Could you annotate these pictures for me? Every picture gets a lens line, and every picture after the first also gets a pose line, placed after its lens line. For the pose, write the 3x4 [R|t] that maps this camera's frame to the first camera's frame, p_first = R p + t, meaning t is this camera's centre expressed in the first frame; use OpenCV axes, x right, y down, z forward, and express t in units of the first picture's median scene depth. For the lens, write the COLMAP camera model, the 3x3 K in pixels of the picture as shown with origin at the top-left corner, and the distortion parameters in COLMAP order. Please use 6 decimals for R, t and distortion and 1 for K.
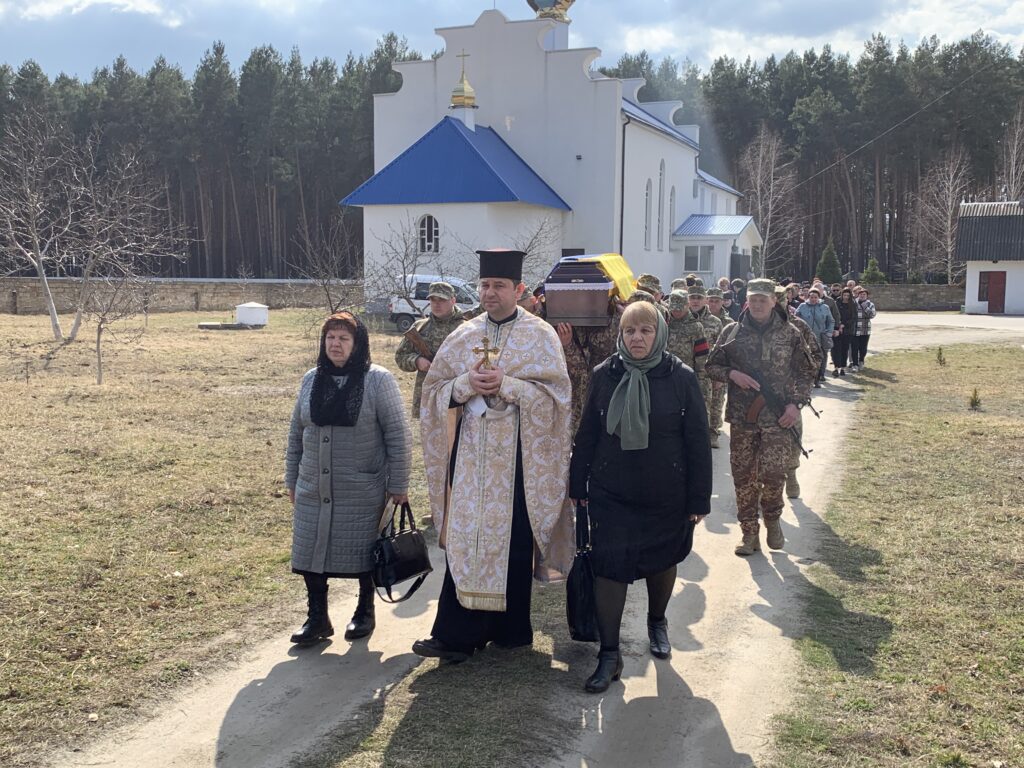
lens RADIAL K [[1072.4, 0, 513.1], [0, 1072.4, 383.9], [0, 0, 1]] dist [0.057996, 0.000000]
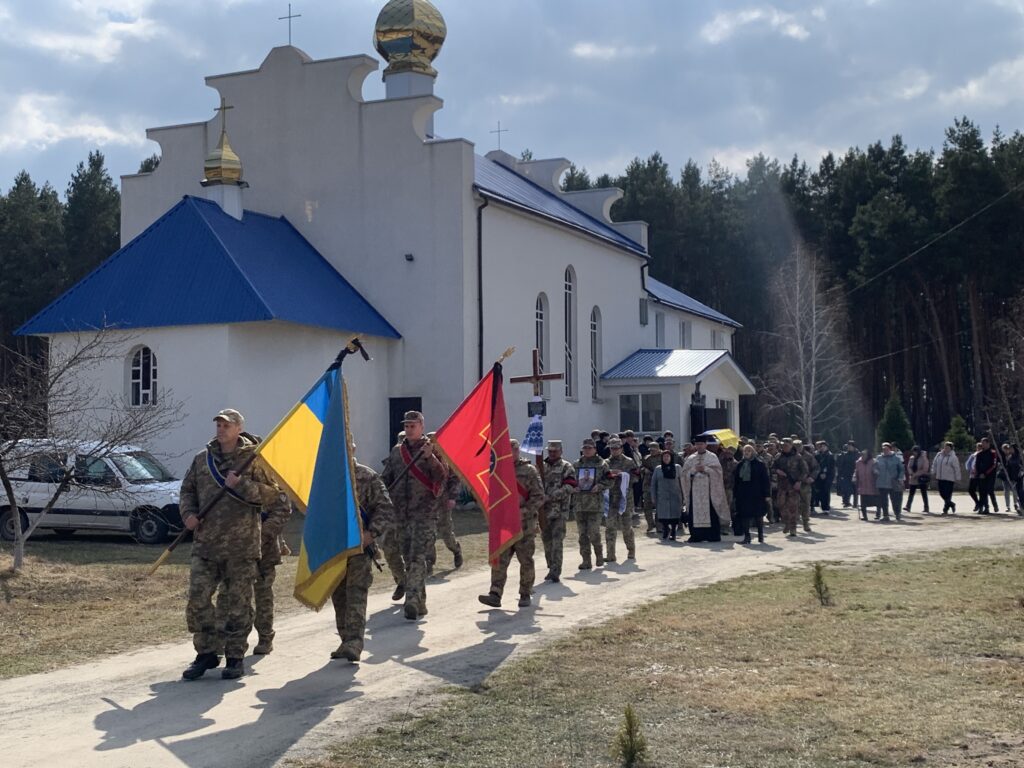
lens RADIAL K [[1362.7, 0, 511.0], [0, 1362.7, 384.1], [0, 0, 1]] dist [0.130873, 0.000000]
pose [[0.999127, -0.017351, -0.037997, 0.117226], [0.011444, 0.988545, -0.150490, -0.008658], [0.040173, 0.149924, 0.987881, 0.155172]]
